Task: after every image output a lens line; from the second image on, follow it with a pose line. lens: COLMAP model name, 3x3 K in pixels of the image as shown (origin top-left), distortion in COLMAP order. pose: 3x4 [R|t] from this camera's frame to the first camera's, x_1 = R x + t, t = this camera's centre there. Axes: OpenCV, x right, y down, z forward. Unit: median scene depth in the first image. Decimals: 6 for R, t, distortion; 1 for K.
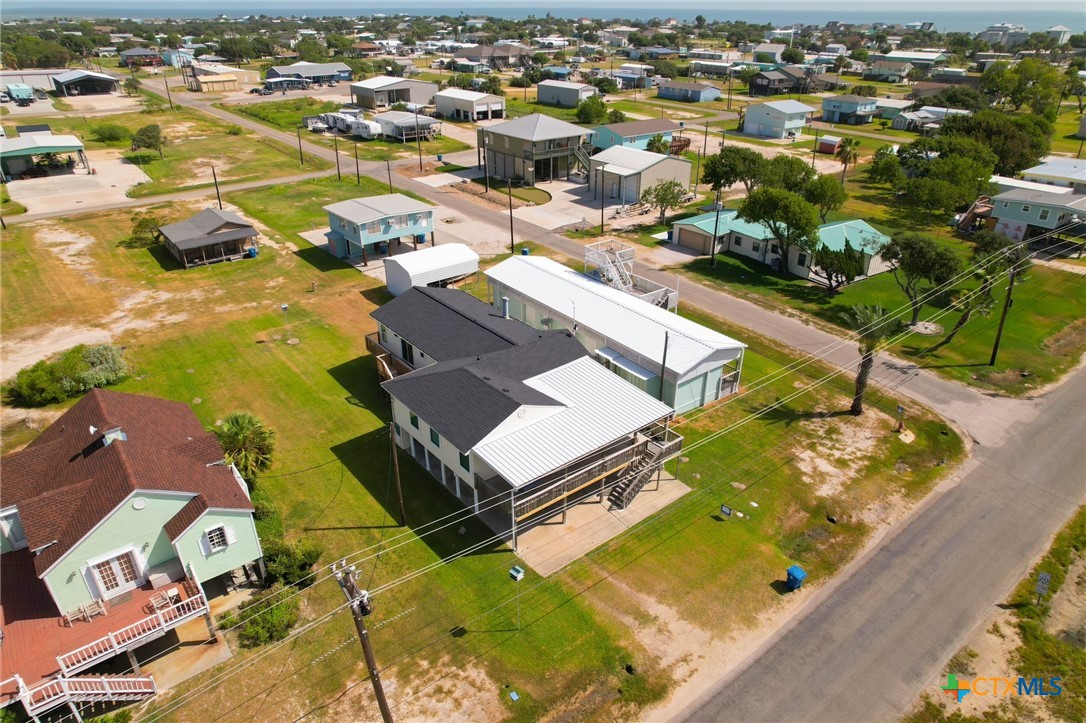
lens RADIAL K [[696.6, 0, 537.9], [0, 696.6, 369.1], [0, 0, 1]] dist [-0.065741, 0.055513]
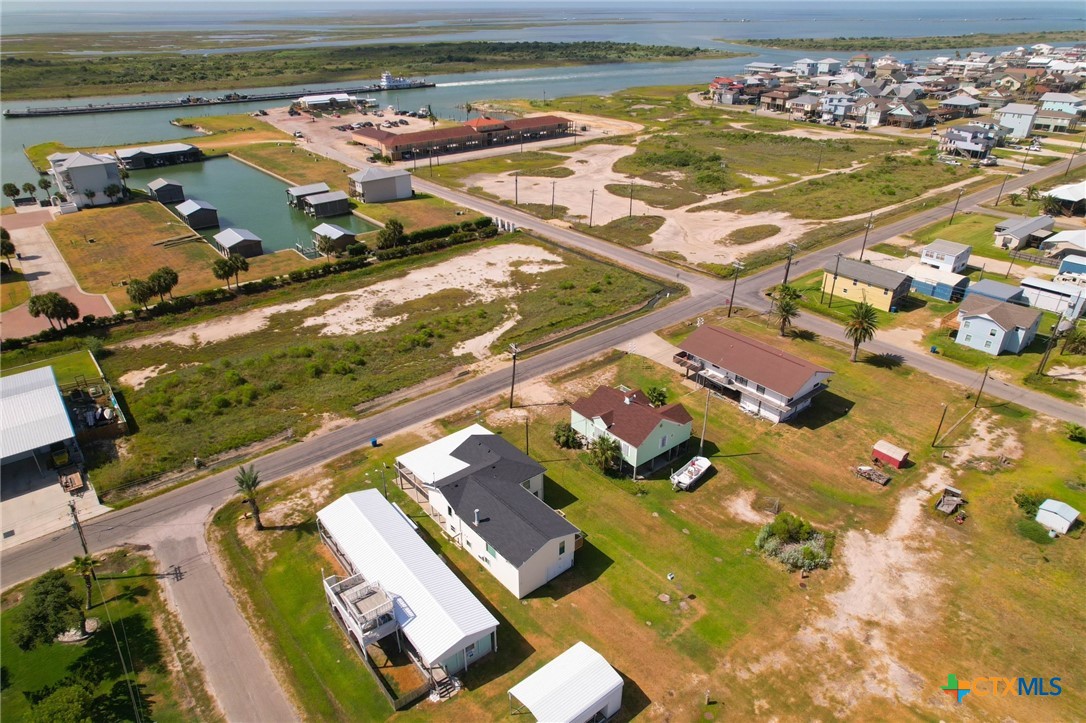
lens RADIAL K [[696.6, 0, 538.2], [0, 696.6, 366.6], [0, 0, 1]] dist [-0.065741, 0.055513]
pose [[-0.999864, 0.009355, -0.013601, -0.121729], [-0.006002, 0.561506, 0.827451, -1.123326], [0.015378, 0.827420, -0.561374, 1.230310]]
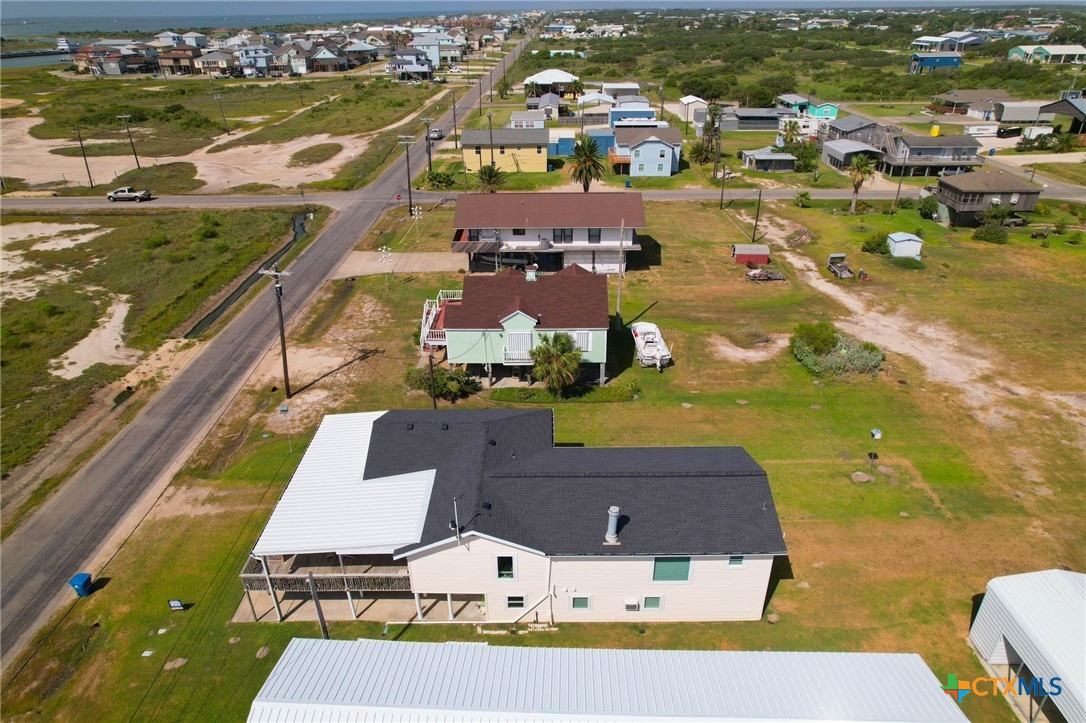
lens RADIAL K [[696.6, 0, 544.9], [0, 696.6, 366.6], [0, 0, 1]] dist [-0.065741, 0.055513]
pose [[-0.632286, 0.364815, -0.683465, 0.279276], [-0.354541, 0.648142, 0.673953, -0.445620], [0.688851, 0.668447, -0.280470, 0.833741]]
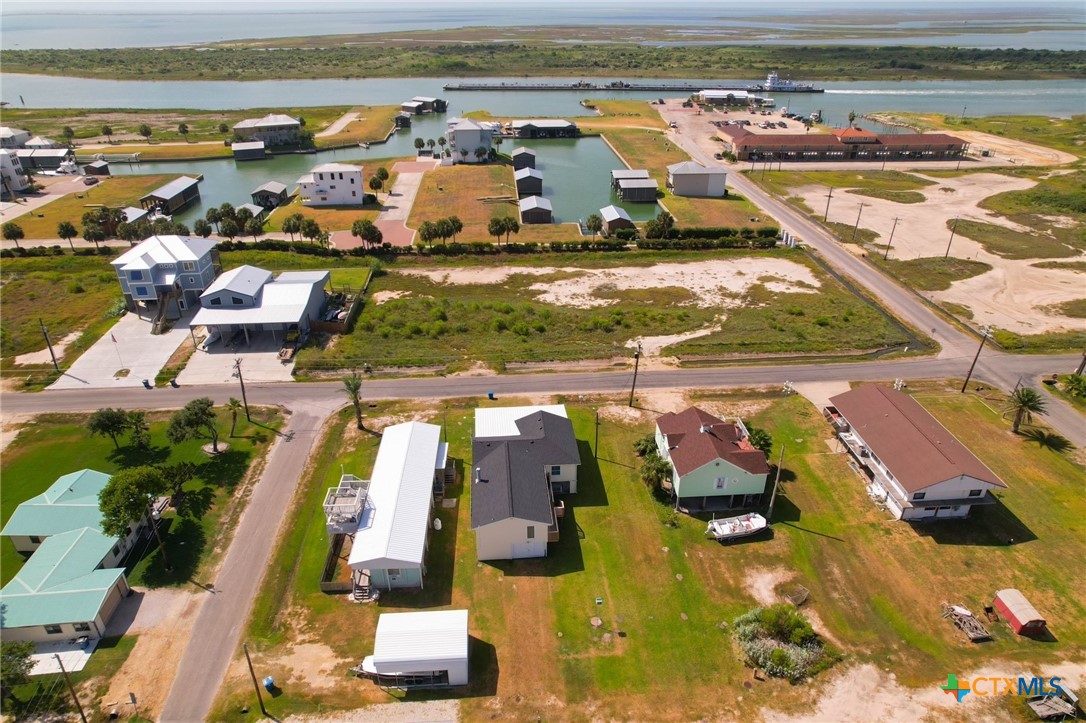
lens RADIAL K [[696.6, 0, 539.2], [0, 696.6, 353.8], [0, 0, 1]] dist [-0.065741, 0.055513]
pose [[-0.828016, -0.254461, 0.499640, -0.669033], [0.264046, 0.609143, 0.747813, -1.066236], [-0.494641, 0.751128, -0.437191, 1.119391]]
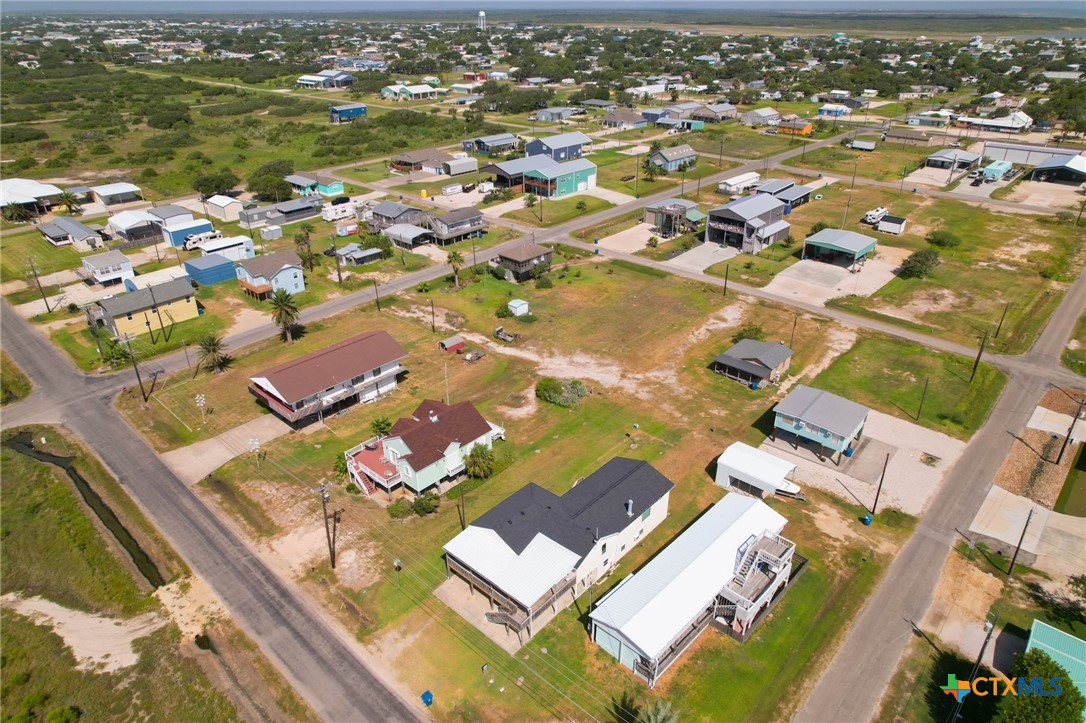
lens RADIAL K [[696.6, 0, 543.0], [0, 696.6, 359.7], [0, 0, 1]] dist [-0.065741, 0.055513]
pose [[0.160624, 0.454480, -0.876155, 0.826977], [-0.459590, 0.820016, 0.341104, -0.591917], [0.873486, 0.347883, 0.340588, 0.207417]]
